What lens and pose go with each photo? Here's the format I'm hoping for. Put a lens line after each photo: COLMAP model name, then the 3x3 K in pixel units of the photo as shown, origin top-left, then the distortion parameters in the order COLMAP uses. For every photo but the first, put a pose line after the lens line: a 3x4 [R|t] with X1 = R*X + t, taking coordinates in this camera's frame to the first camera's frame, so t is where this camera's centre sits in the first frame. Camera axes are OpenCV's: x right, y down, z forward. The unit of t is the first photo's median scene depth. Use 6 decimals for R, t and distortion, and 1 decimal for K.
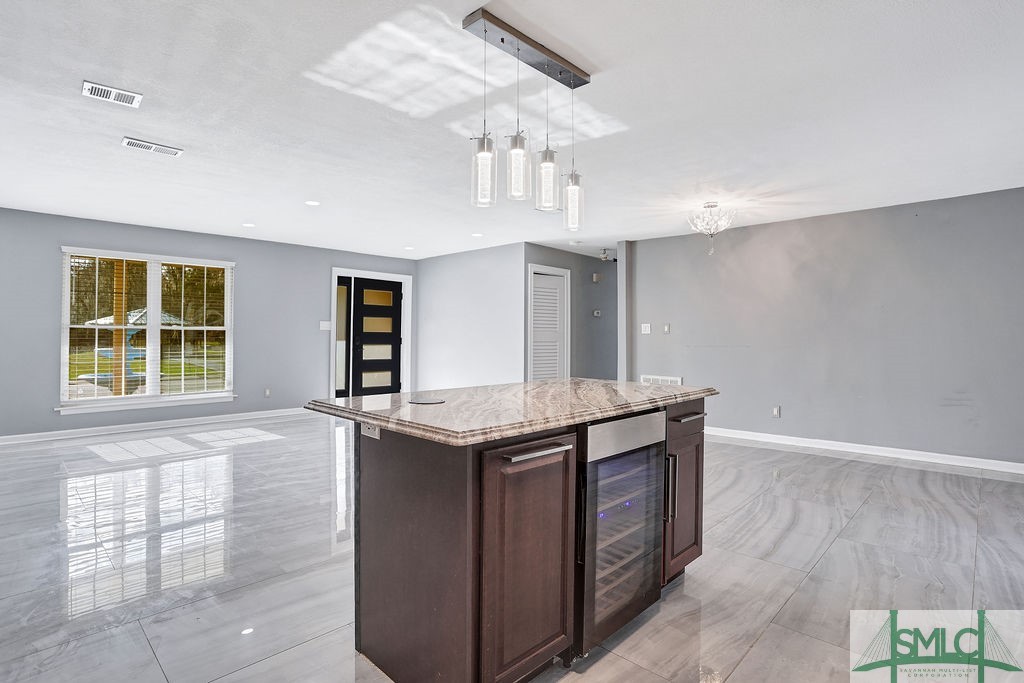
lens RADIAL K [[510.9, 0, 512.0], [0, 510.9, 341.5], [0, 0, 1]] dist [-0.076080, 0.036784]
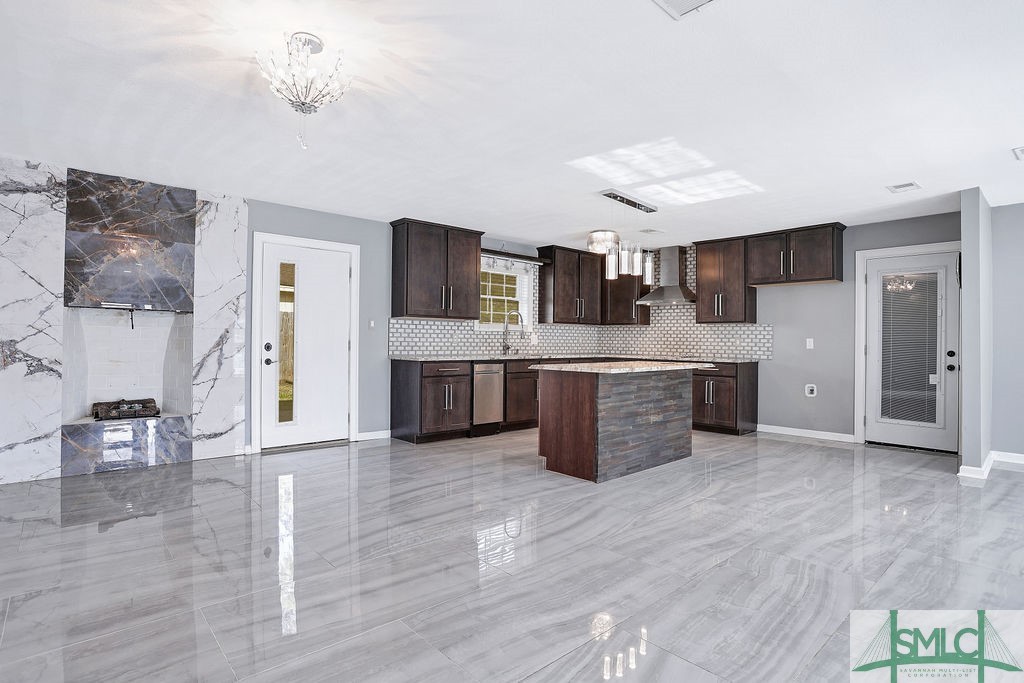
lens RADIAL K [[510.9, 0, 512.0], [0, 510.9, 341.5], [0, 0, 1]] dist [-0.076080, 0.036784]
pose [[-0.997128, -0.011023, 0.074927, 0.300229], [-0.010790, 0.999936, 0.003516, -0.000336], [-0.074961, 0.002698, -0.997183, 2.541924]]
